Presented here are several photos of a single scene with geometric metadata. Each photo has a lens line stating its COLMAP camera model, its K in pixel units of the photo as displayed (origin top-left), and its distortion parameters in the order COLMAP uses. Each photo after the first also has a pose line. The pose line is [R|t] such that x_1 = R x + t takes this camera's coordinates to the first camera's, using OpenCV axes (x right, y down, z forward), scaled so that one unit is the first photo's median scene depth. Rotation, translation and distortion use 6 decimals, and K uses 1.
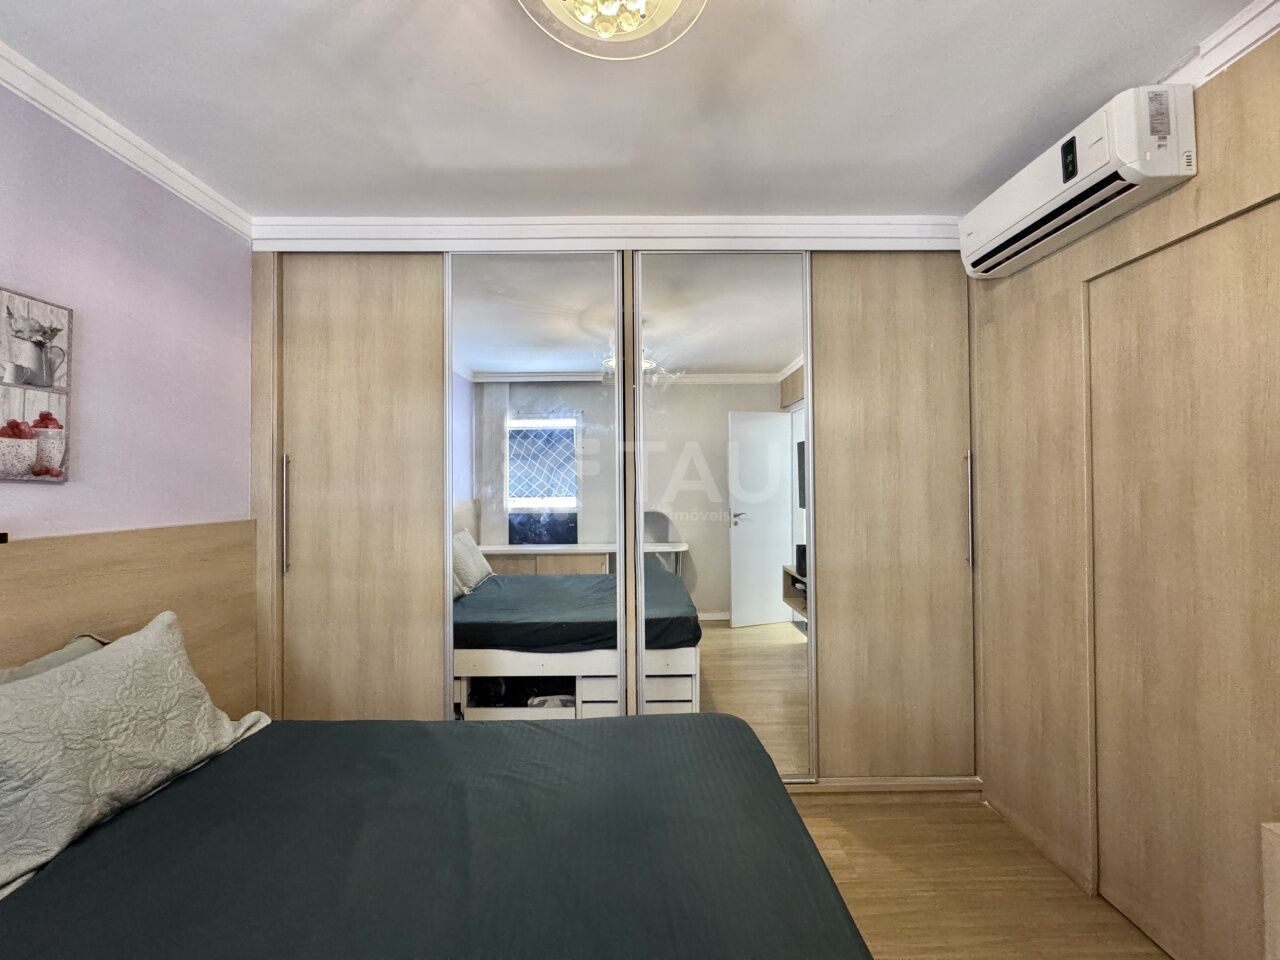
lens RADIAL K [[508.5, 0, 636.8], [0, 508.5, 476.5], [0, 0, 1]] dist [-0.001958, -0.000281]
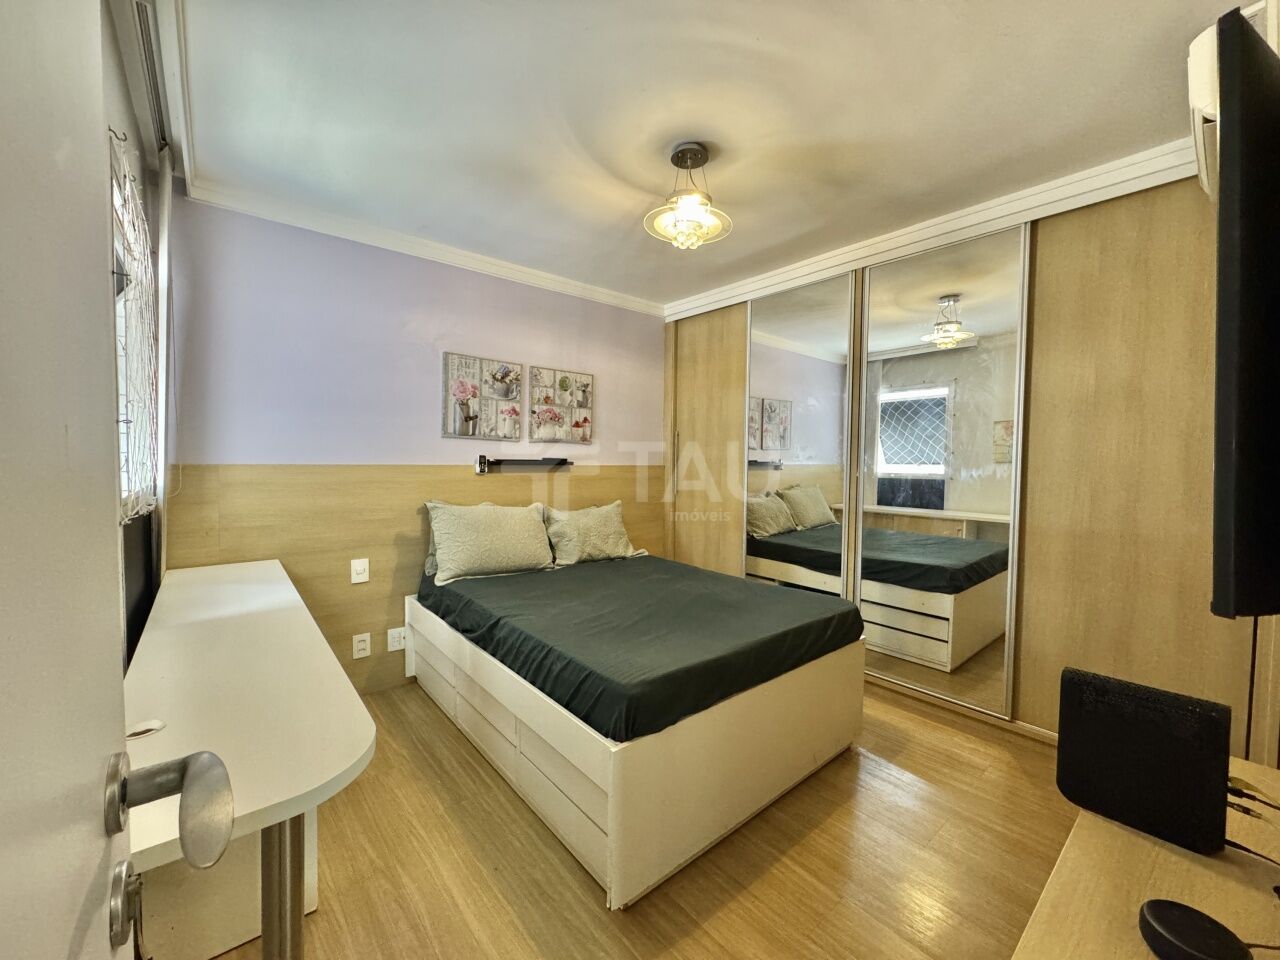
lens RADIAL K [[508.5, 0, 642.8], [0, 508.5, 473.4], [0, 0, 1]] dist [-0.001958, -0.000281]
pose [[0.638015, 0.041984, -0.768878, 0.681601], [-0.003248, 0.998650, 0.051835, 0.016901], [0.770017, -0.030574, 0.637291, -0.292124]]
